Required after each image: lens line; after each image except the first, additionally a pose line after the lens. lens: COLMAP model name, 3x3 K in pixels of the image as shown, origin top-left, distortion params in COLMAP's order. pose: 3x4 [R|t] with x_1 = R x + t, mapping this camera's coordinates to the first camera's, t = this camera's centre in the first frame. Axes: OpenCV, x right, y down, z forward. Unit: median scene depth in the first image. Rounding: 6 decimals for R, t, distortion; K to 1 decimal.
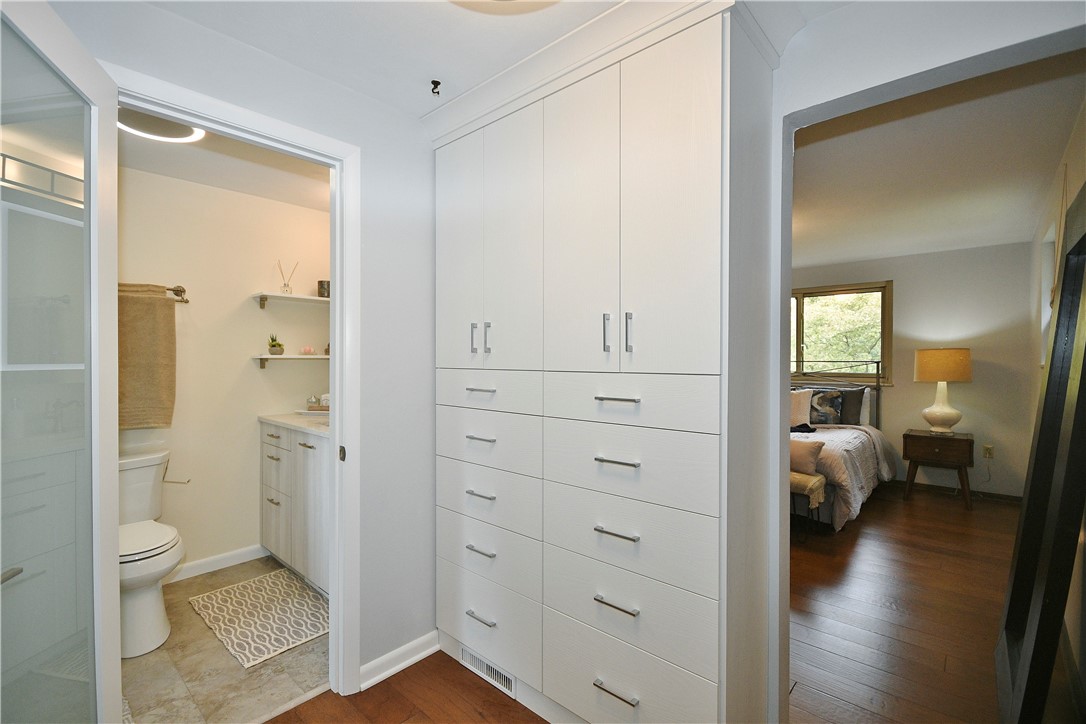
lens RADIAL K [[476.8, 0, 543.9], [0, 476.8, 367.1], [0, 0, 1]] dist [0.000800, -0.000336]
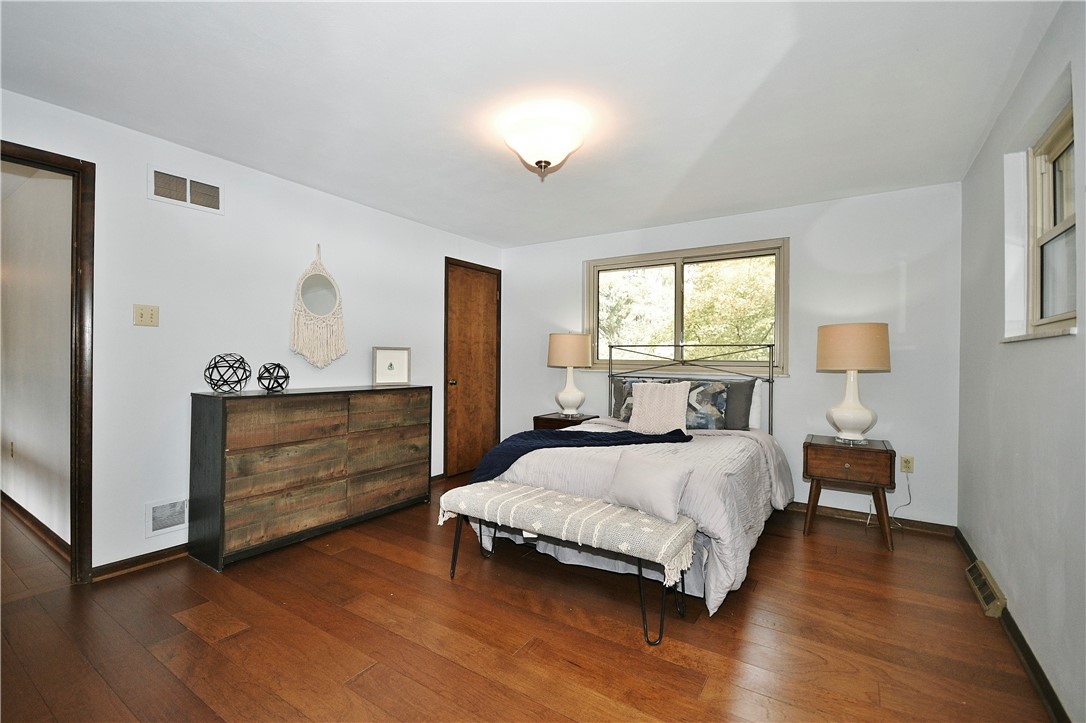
lens RADIAL K [[487.7, 0, 526.6], [0, 487.7, 363.1], [0, 0, 1]] dist [-0.008547, 0.000520]
pose [[0.988636, 0.004413, 0.150262, 0.222089], [-0.003929, 0.999986, -0.003516, 0.023919], [-0.150275, 0.002885, 0.988640, 0.326456]]
